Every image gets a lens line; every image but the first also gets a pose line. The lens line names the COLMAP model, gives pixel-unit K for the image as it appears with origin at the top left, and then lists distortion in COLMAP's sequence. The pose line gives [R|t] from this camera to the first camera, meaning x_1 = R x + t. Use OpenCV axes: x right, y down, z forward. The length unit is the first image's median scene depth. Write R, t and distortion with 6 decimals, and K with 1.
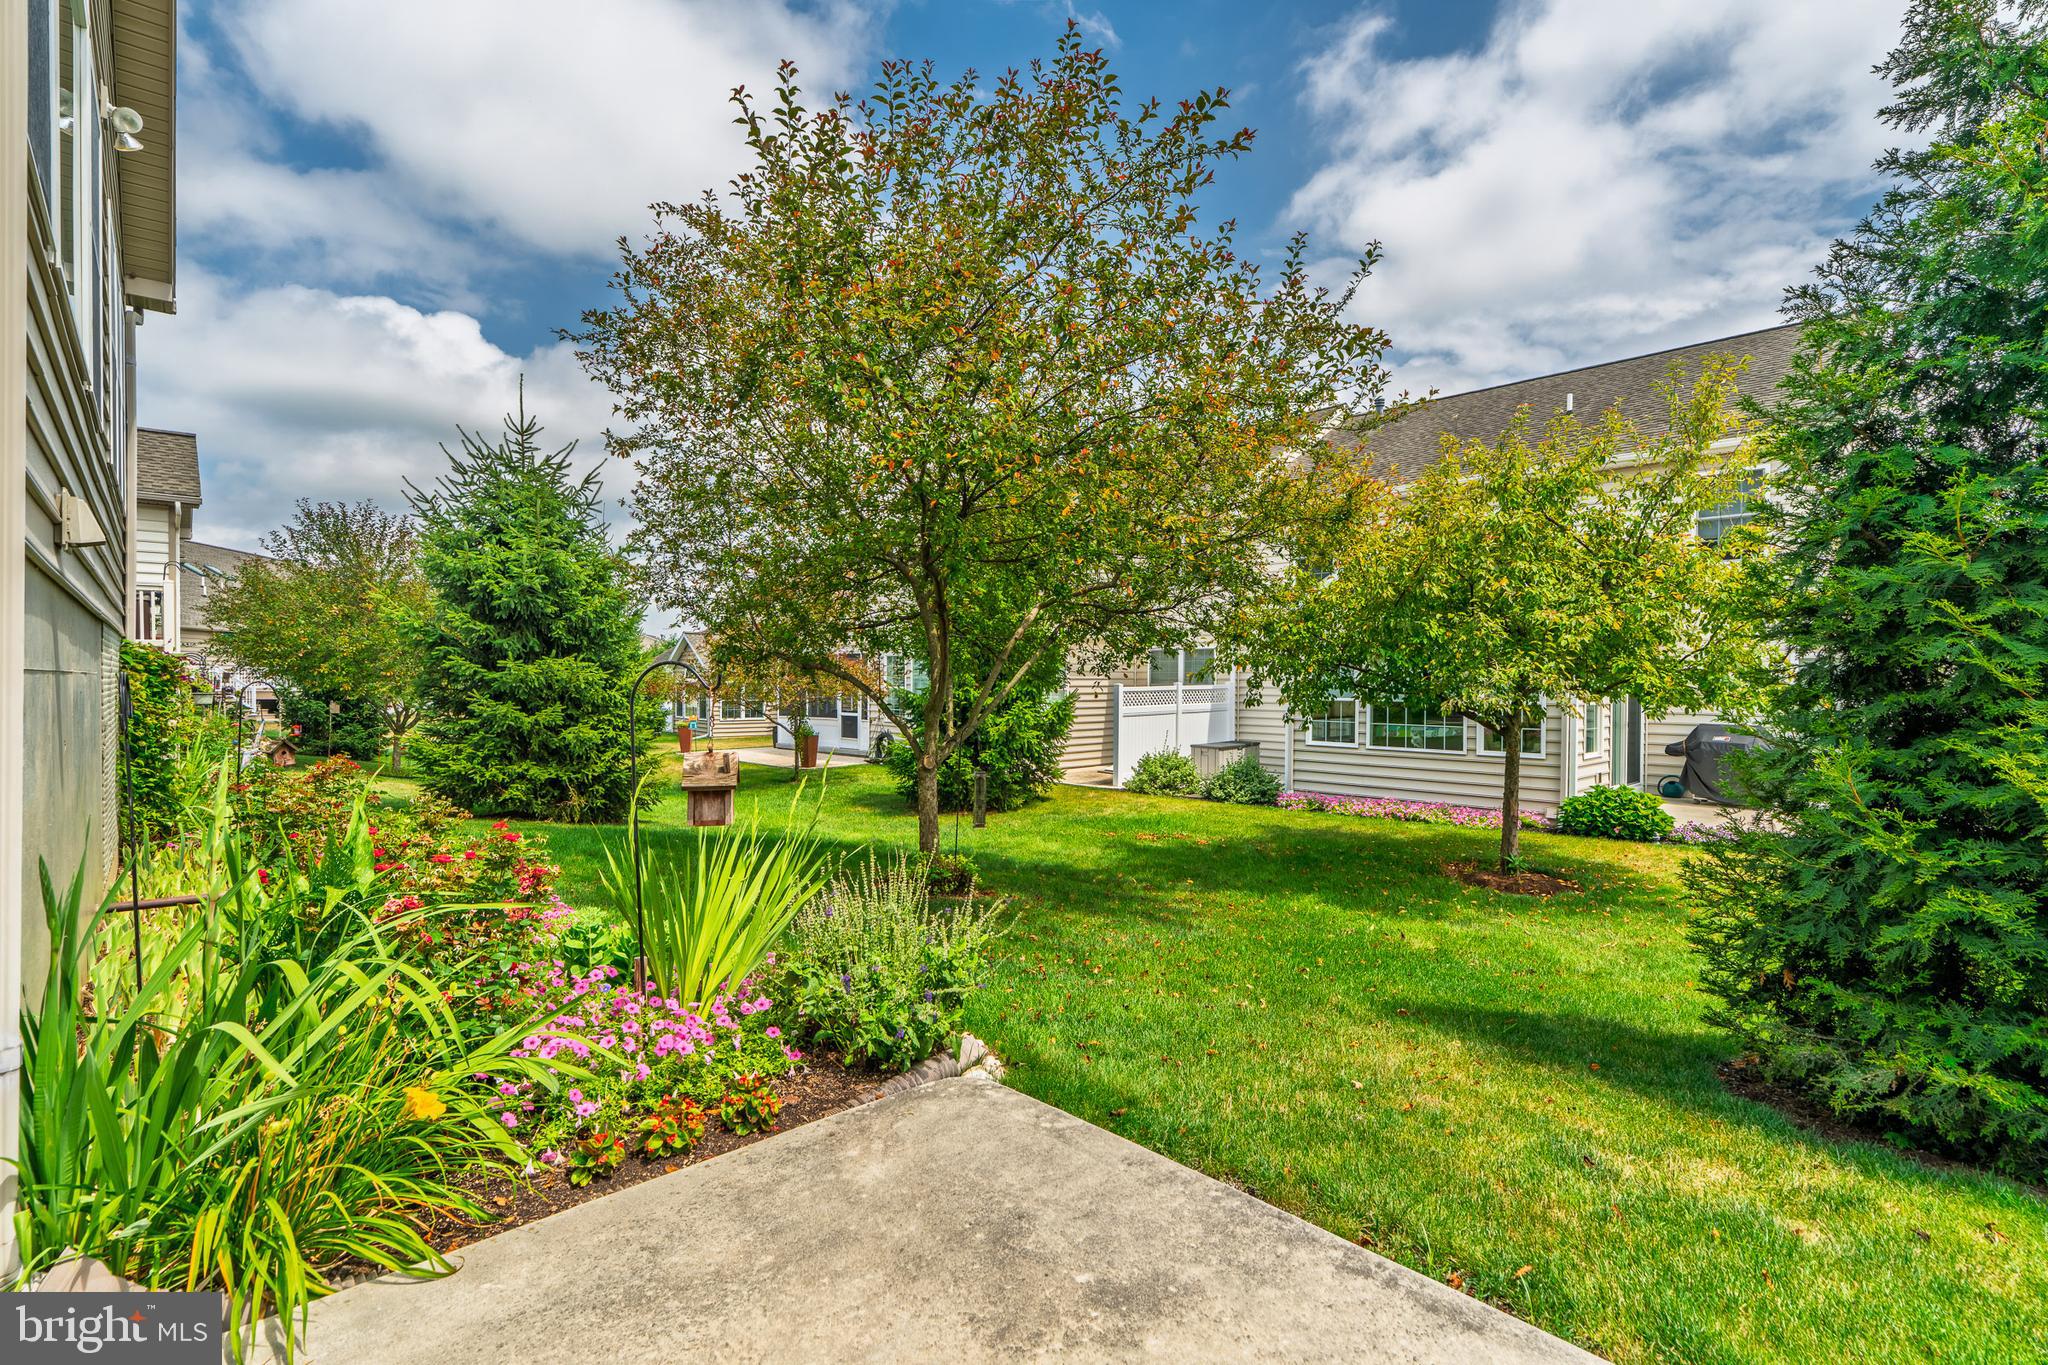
lens RADIAL K [[919.8, 0, 1028.7], [0, 919.8, 680.0], [0, 0, 1]] dist [0.000102, -0.000467]
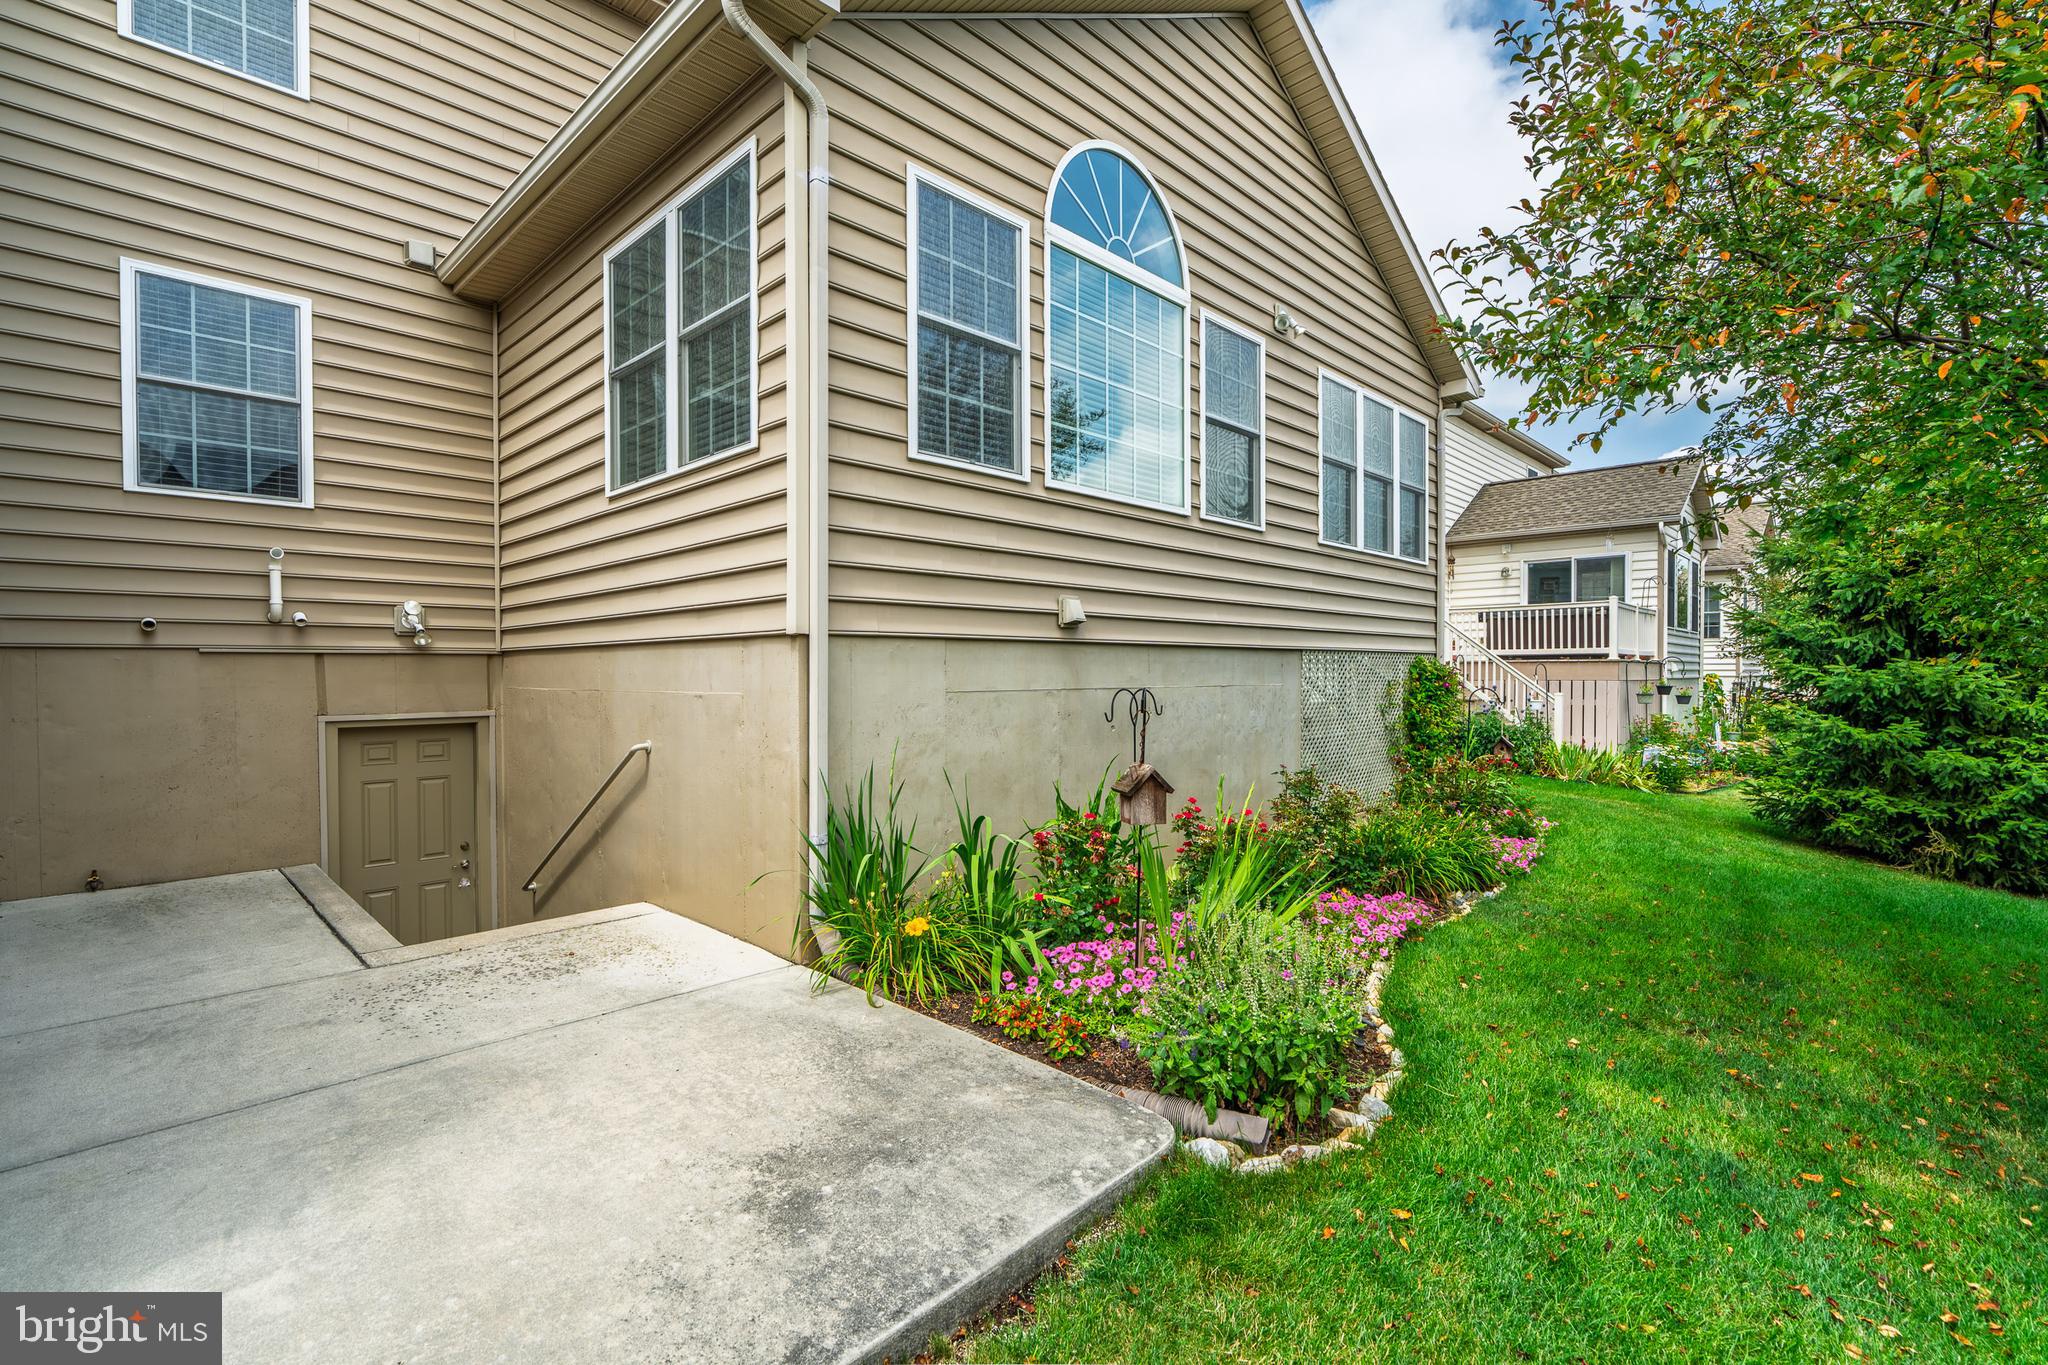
lens RADIAL K [[919.8, 0, 1016.0], [0, 919.8, 681.8], [0, 0, 1]] dist [0.000102, -0.000467]
pose [[0.047985, 0.012909, -0.998765, 0.232470], [-0.002517, 0.999915, 0.012803, -0.013907], [0.998845, 0.001899, 0.048013, 0.206390]]
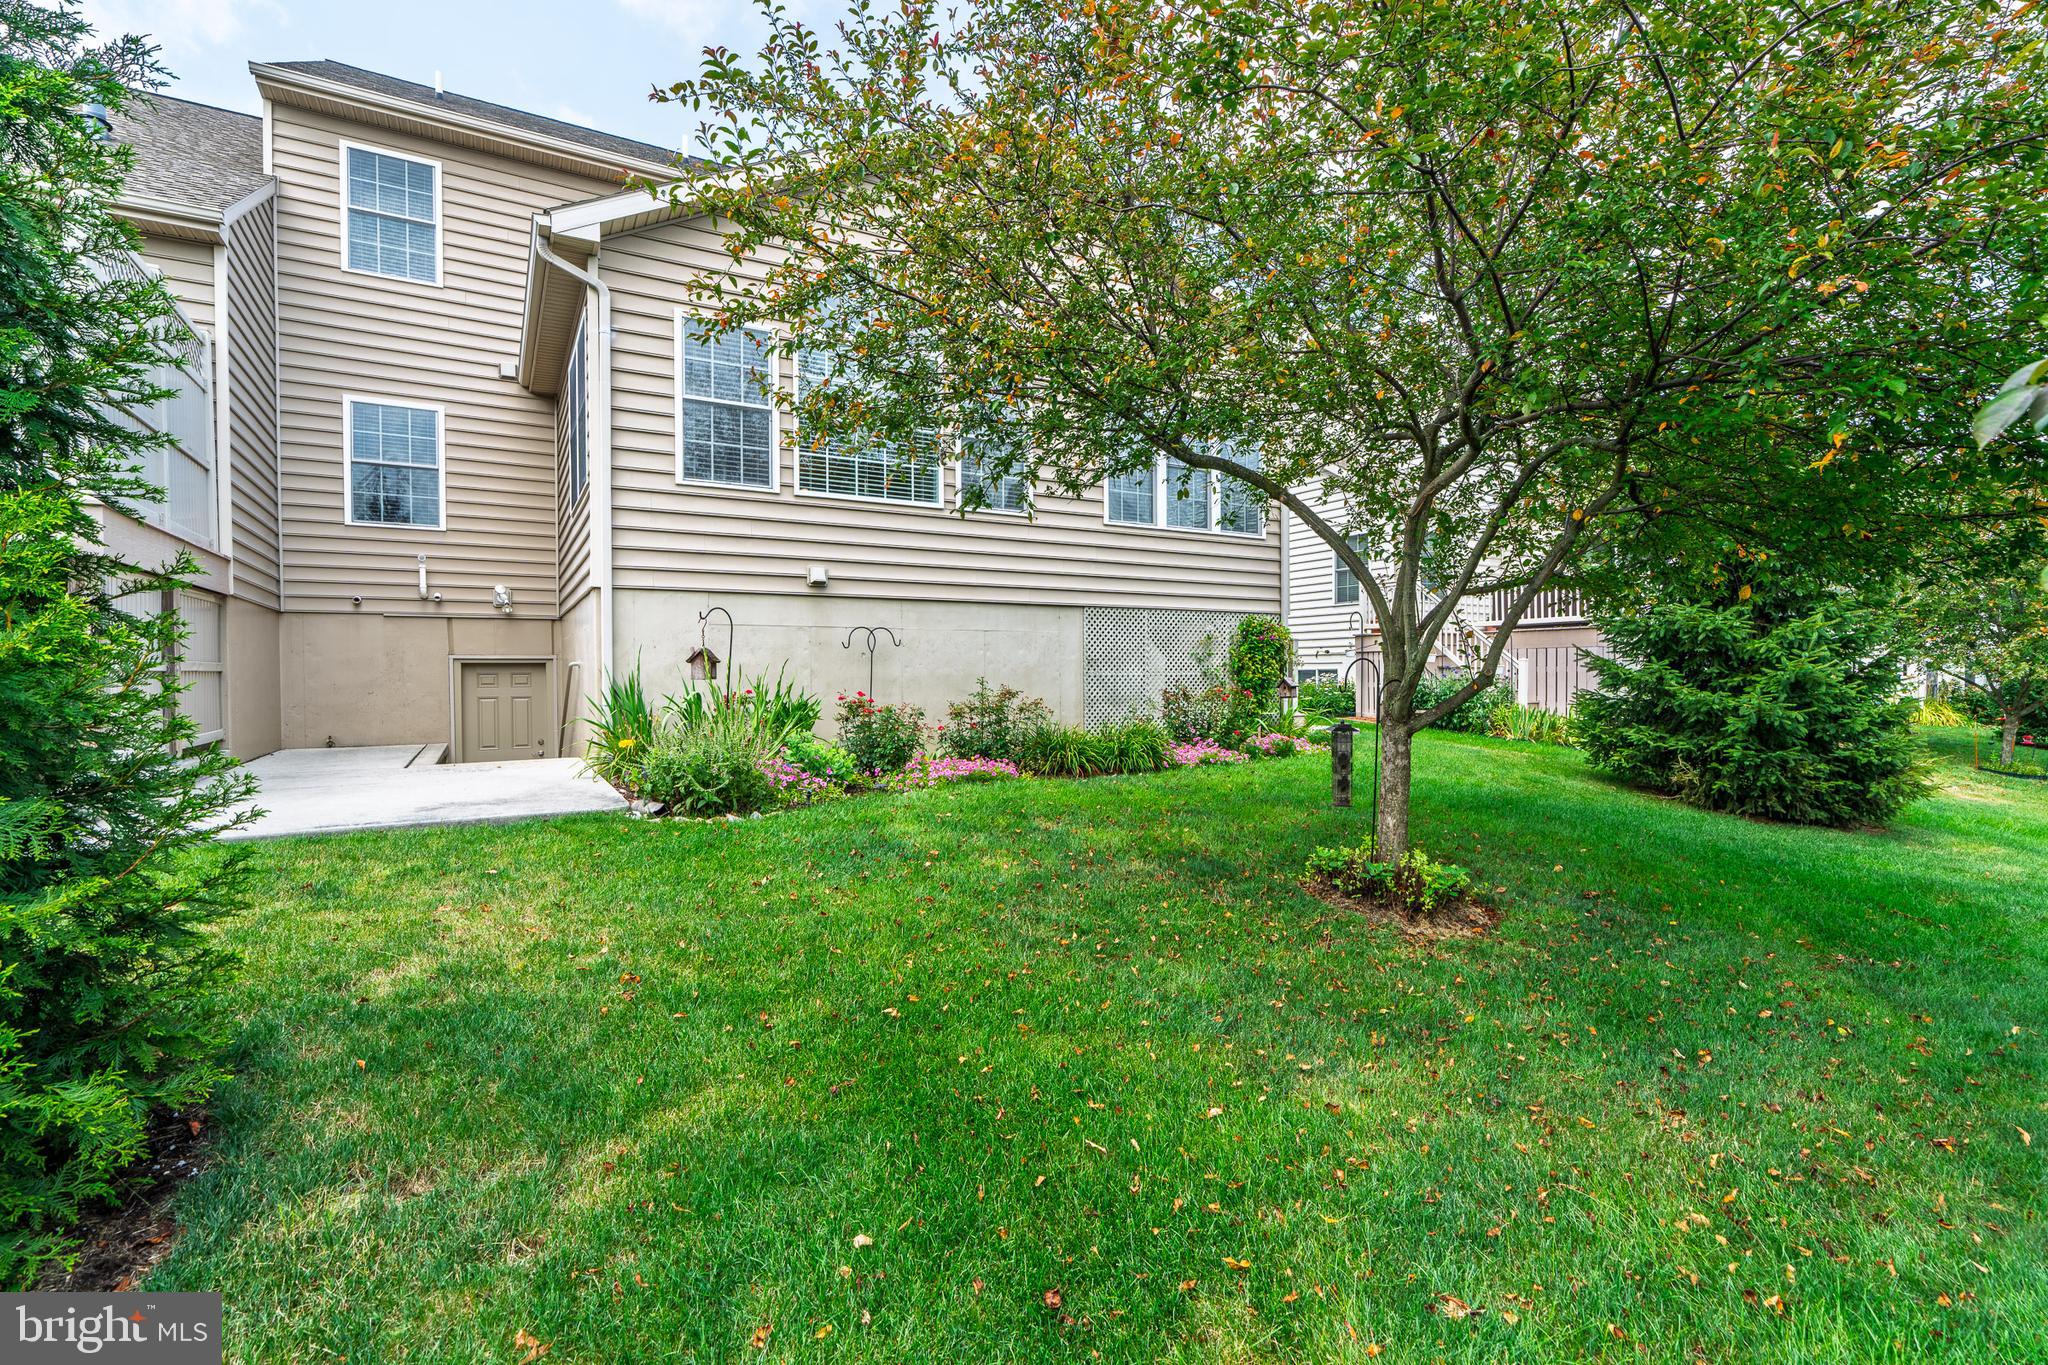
lens RADIAL K [[919.8, 0, 1035.7], [0, 919.8, 679.2], [0, 0, 1]] dist [0.000102, -0.000467]
pose [[-0.213442, 0.006637, -0.976933, 0.435650], [0.000942, 0.999978, 0.006588, 0.033929], [0.976955, 0.000486, -0.213443, 0.586186]]
